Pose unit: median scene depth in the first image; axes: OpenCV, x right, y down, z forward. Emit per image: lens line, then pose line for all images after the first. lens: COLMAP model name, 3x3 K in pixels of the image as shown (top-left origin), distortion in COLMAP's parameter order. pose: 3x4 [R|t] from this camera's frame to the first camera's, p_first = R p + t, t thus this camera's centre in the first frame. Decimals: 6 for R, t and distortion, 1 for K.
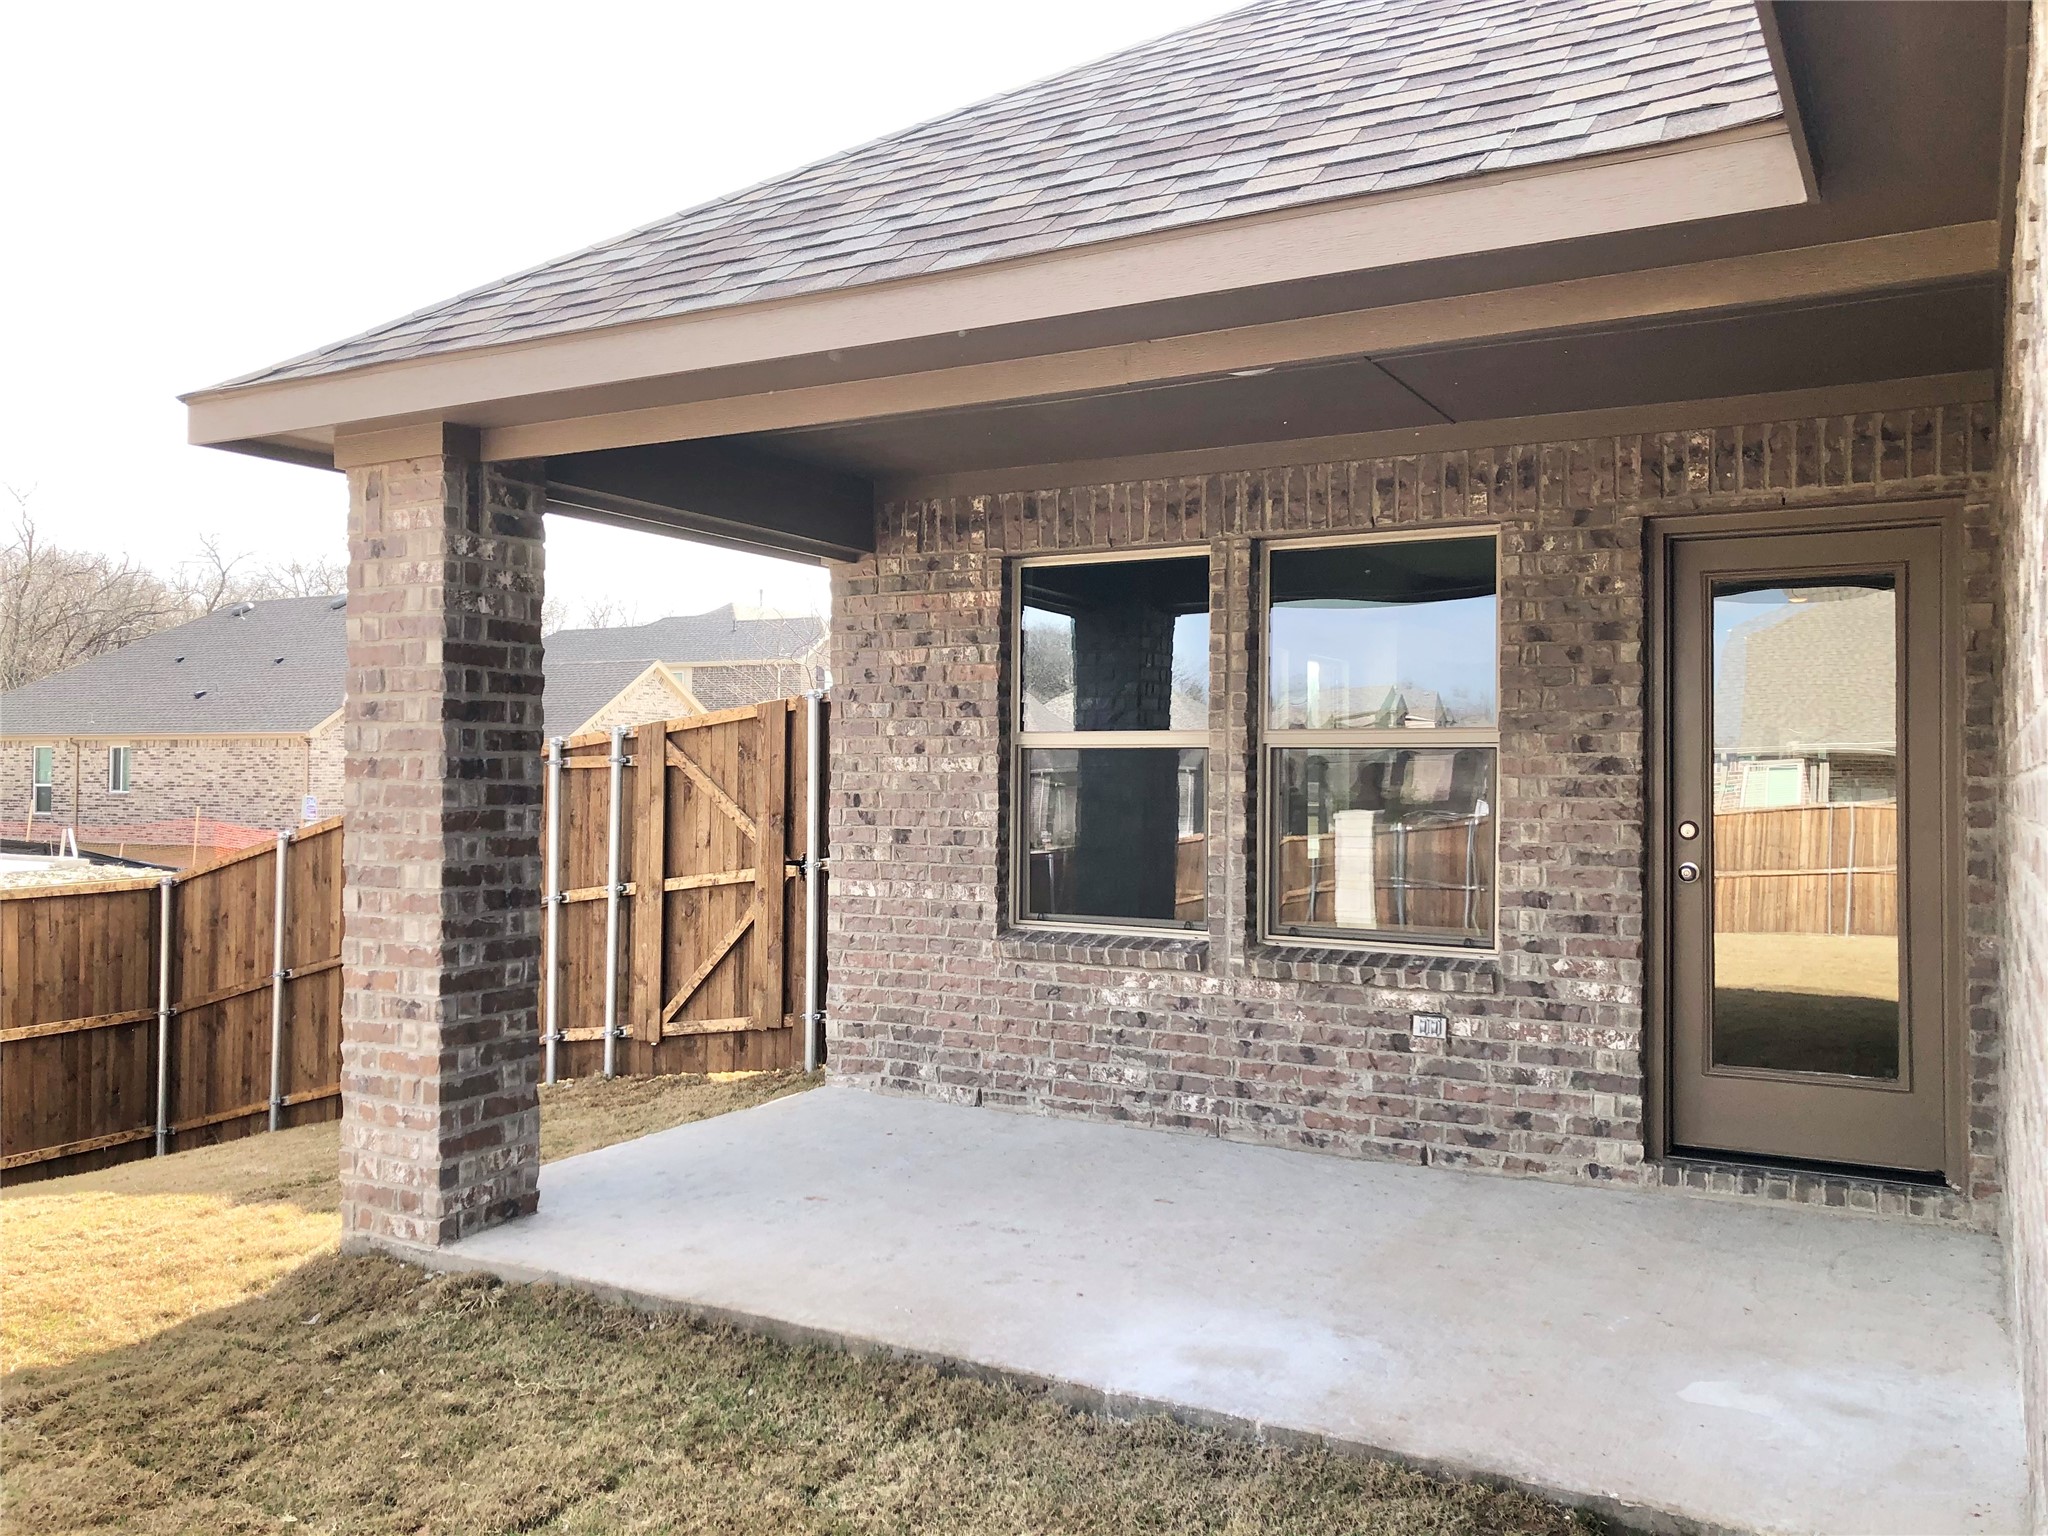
lens RADIAL K [[1686.1, 0, 1006.8], [0, 1686.1, 763.5], [0, 0, 1]] dist [0.062619, -0.079076]
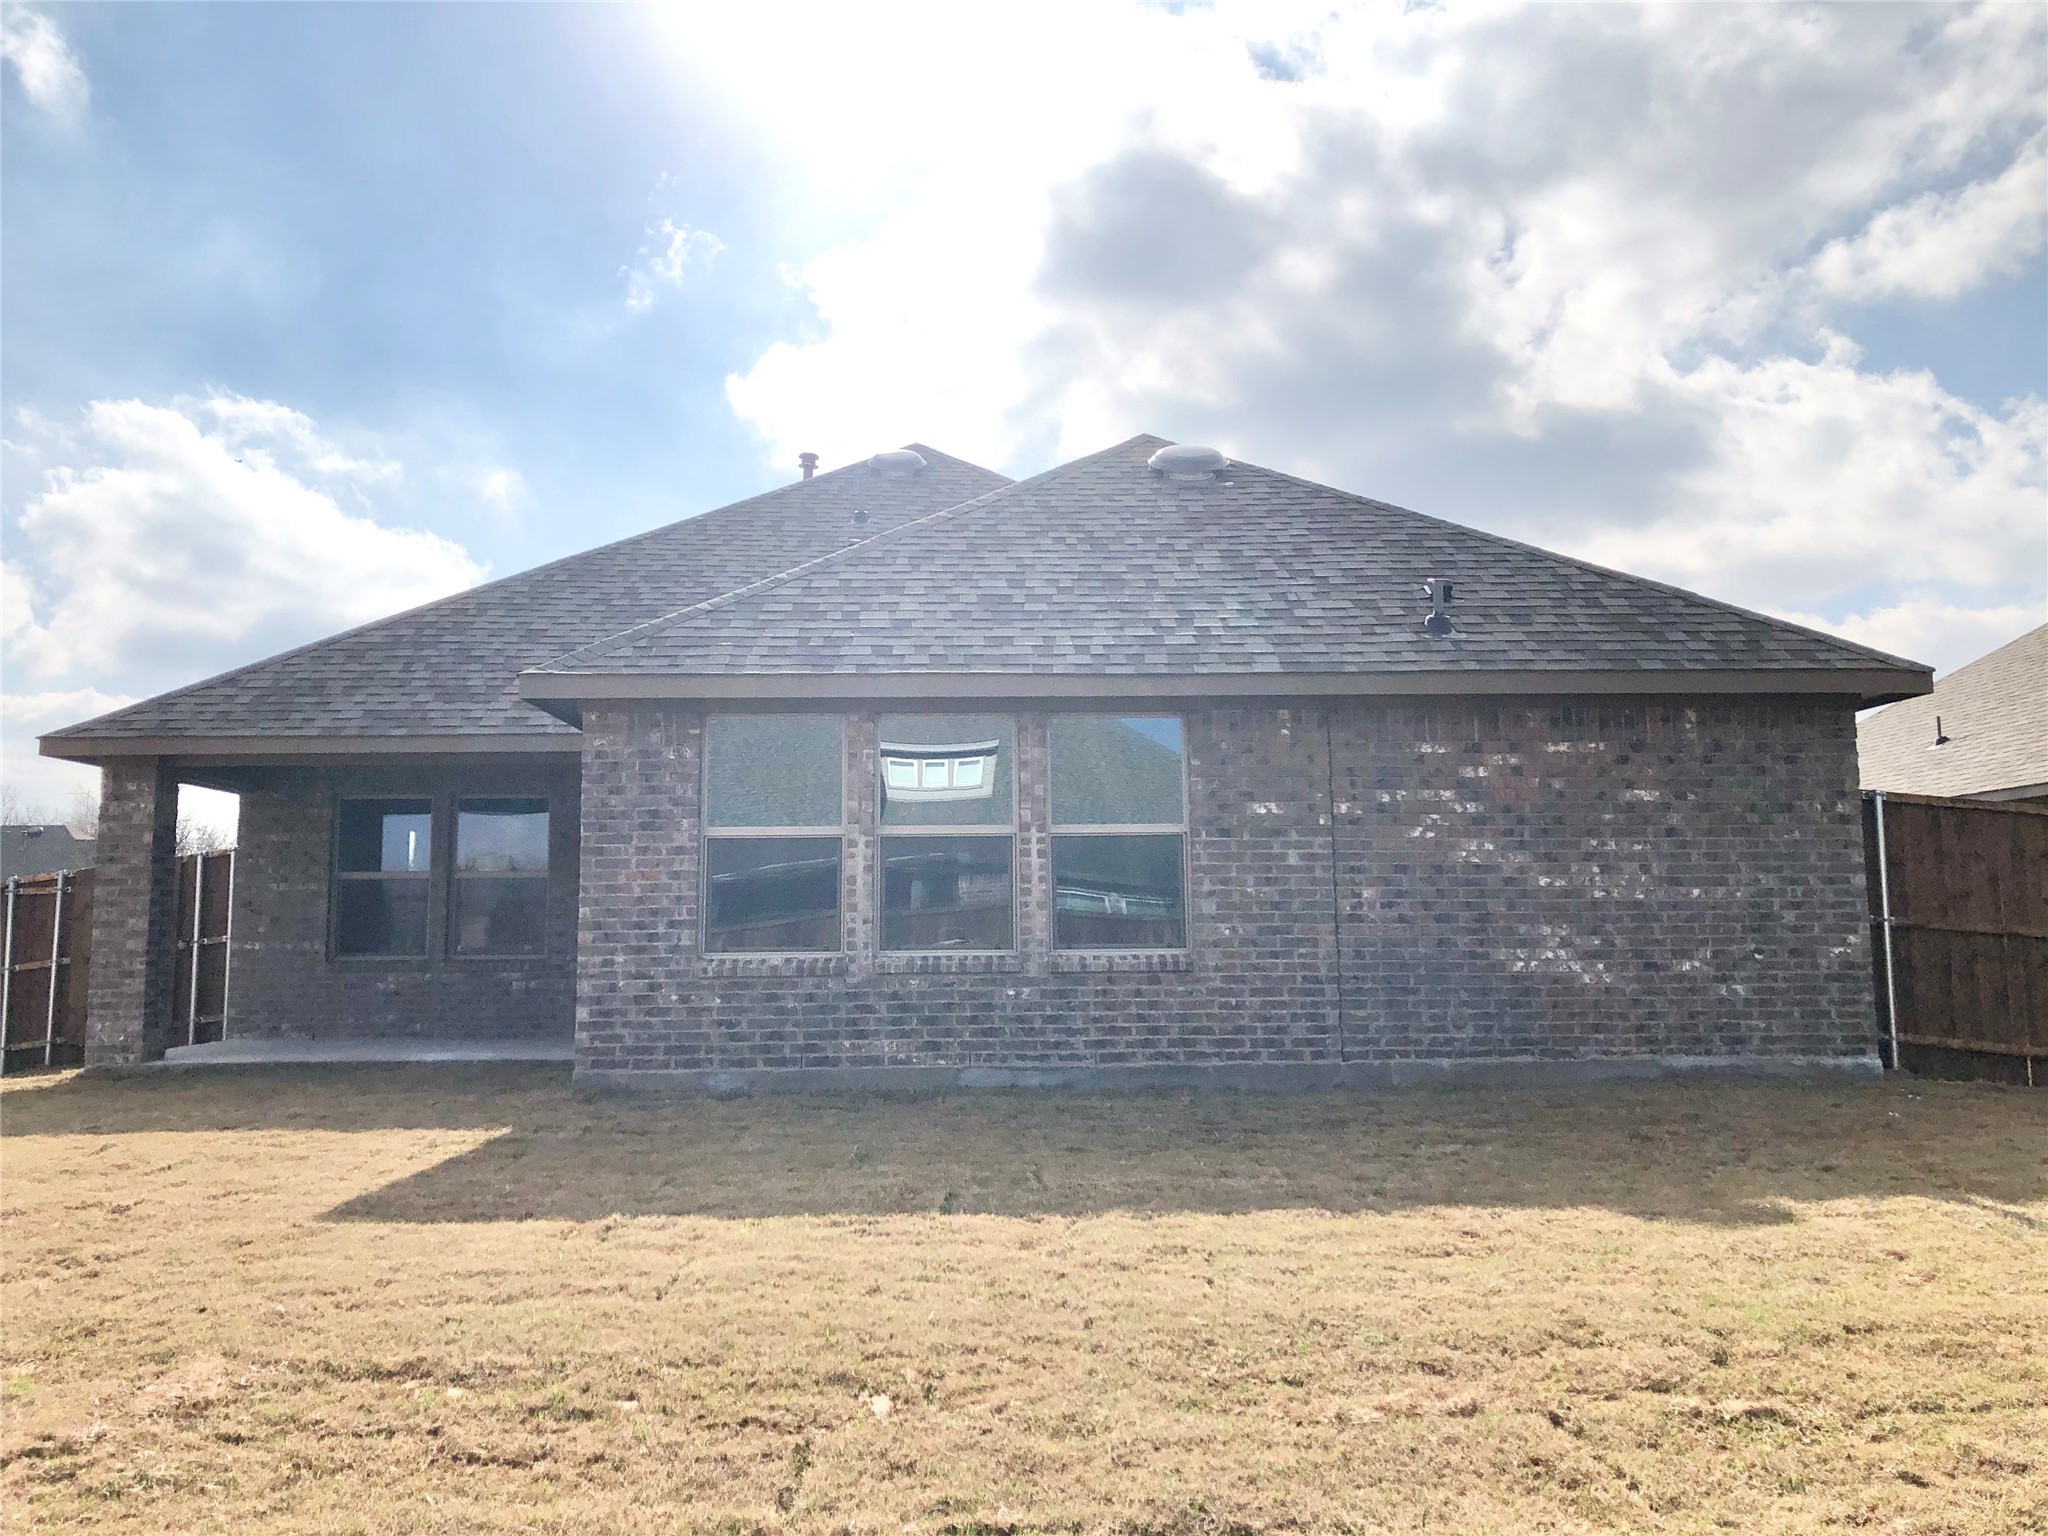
lens RADIAL K [[1686.1, 0, 1008.2], [0, 1686.1, 709.2], [0, 0, 1]] dist [0.062619, -0.079076]
pose [[0.856278, 0.057308, 0.513326, -0.389580], [0.008881, 0.992046, -0.125566, 0.056454], [-0.516439, 0.112078, 0.848958, -1.368802]]
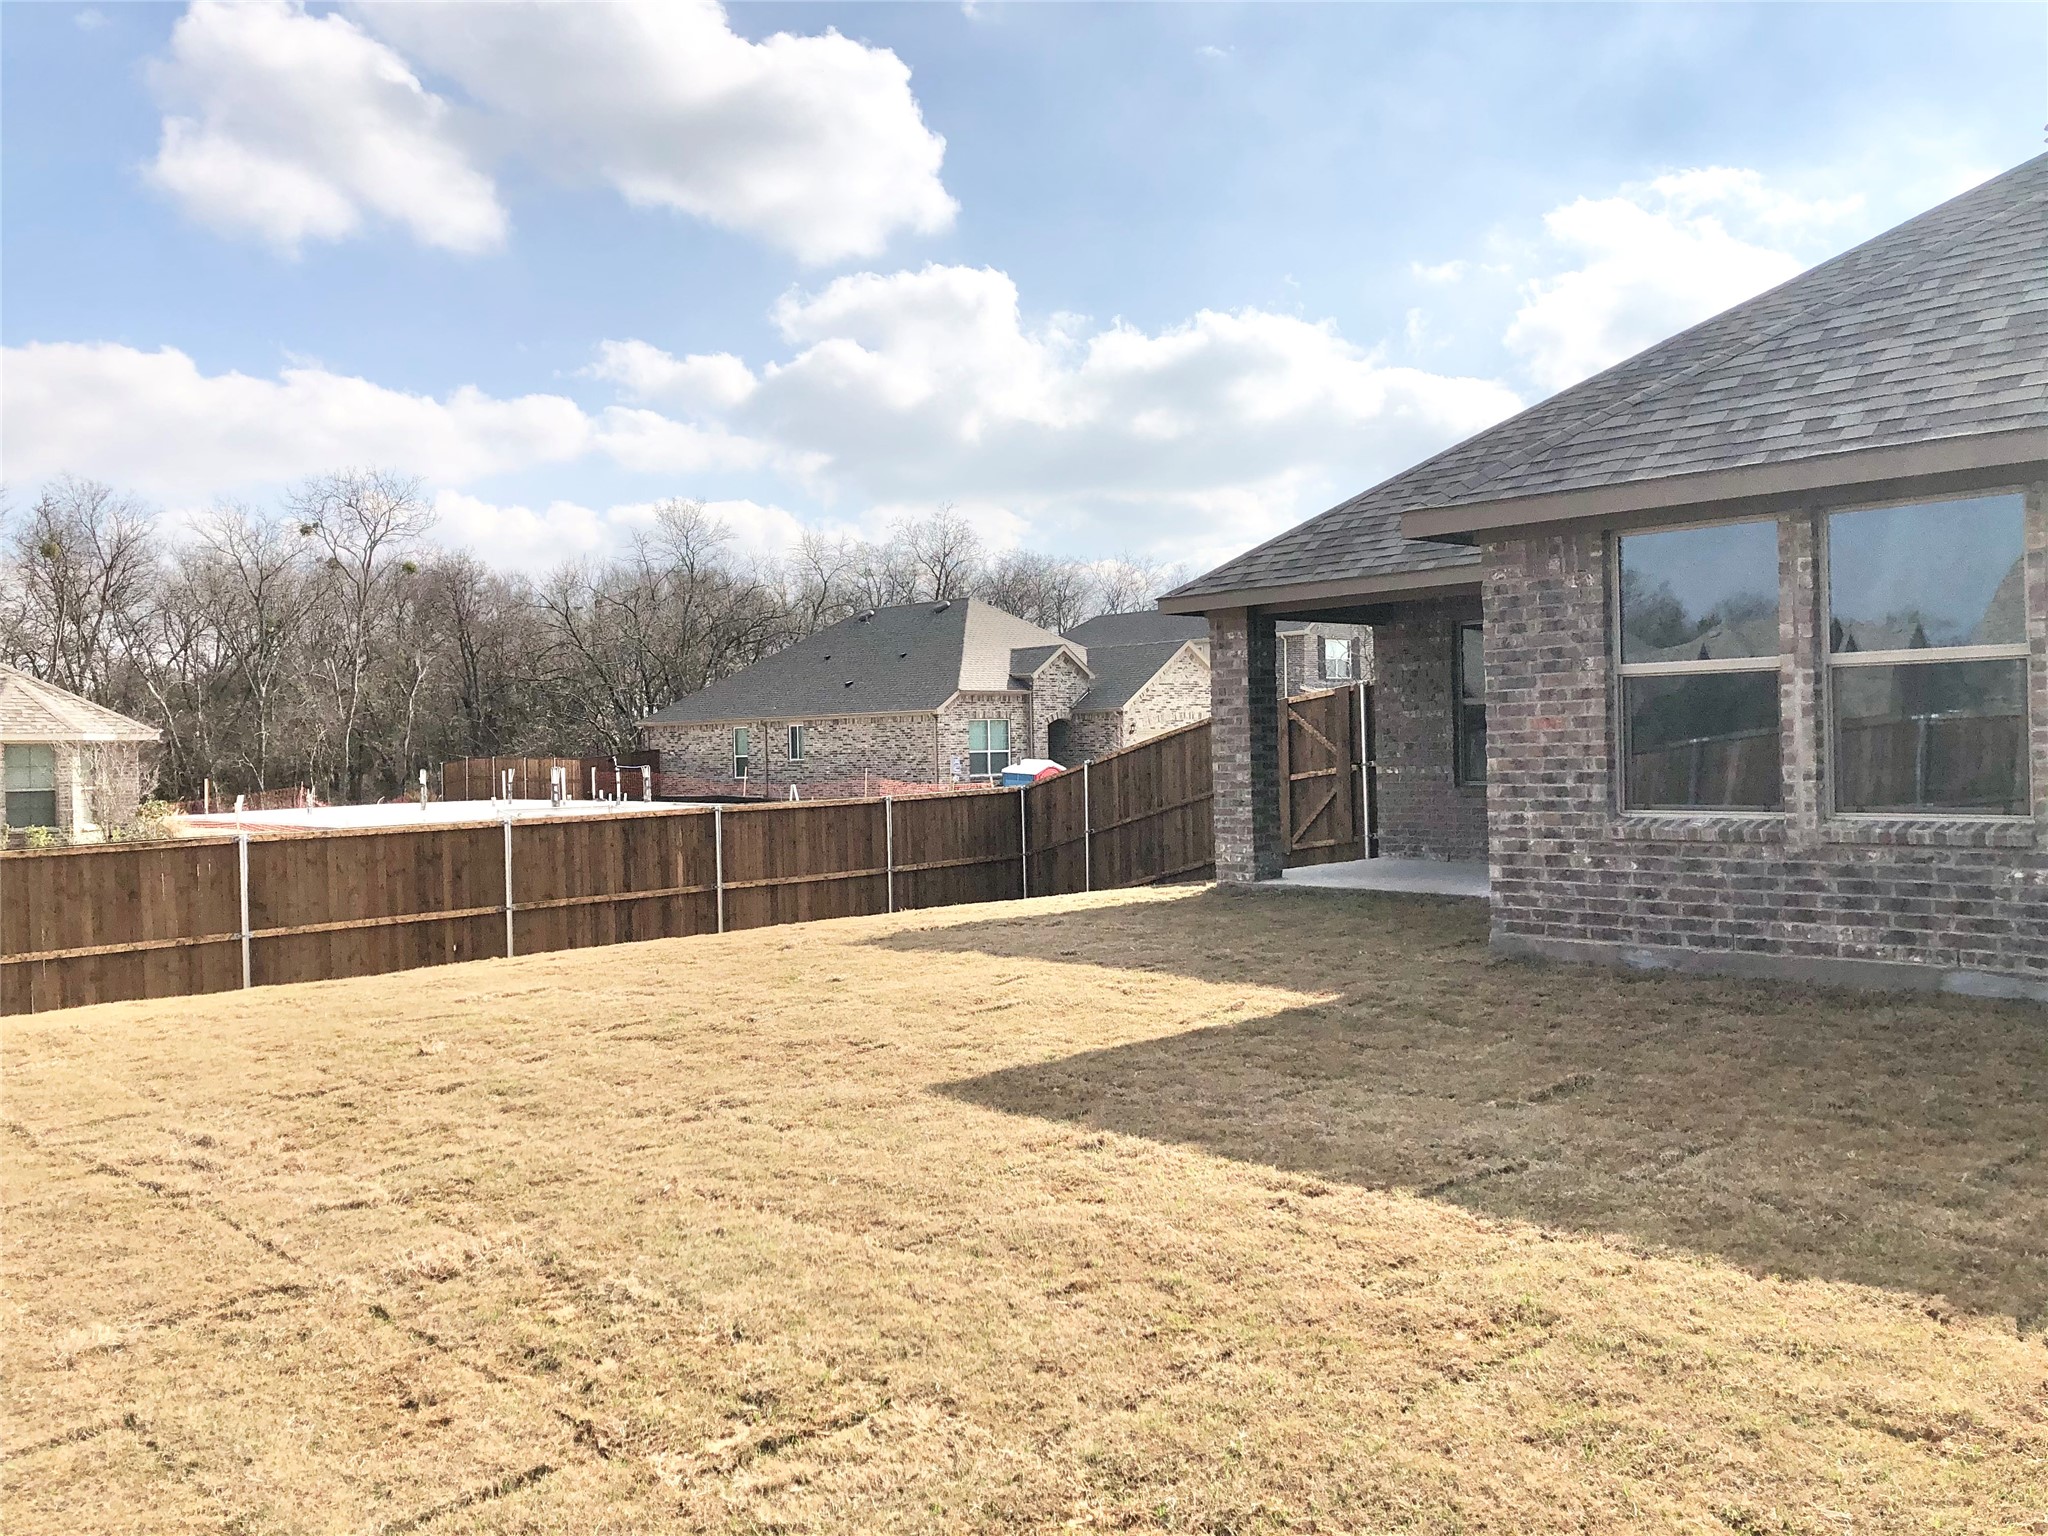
lens RADIAL K [[1686.1, 0, 979.4], [0, 1686.1, 746.7], [0, 0, 1]] dist [0.062619, -0.079076]
pose [[0.954055, -0.030119, -0.298113, 0.062898], [0.033955, 0.999394, 0.007696, 0.006757], [0.297700, -0.017465, 0.954500, -1.322611]]
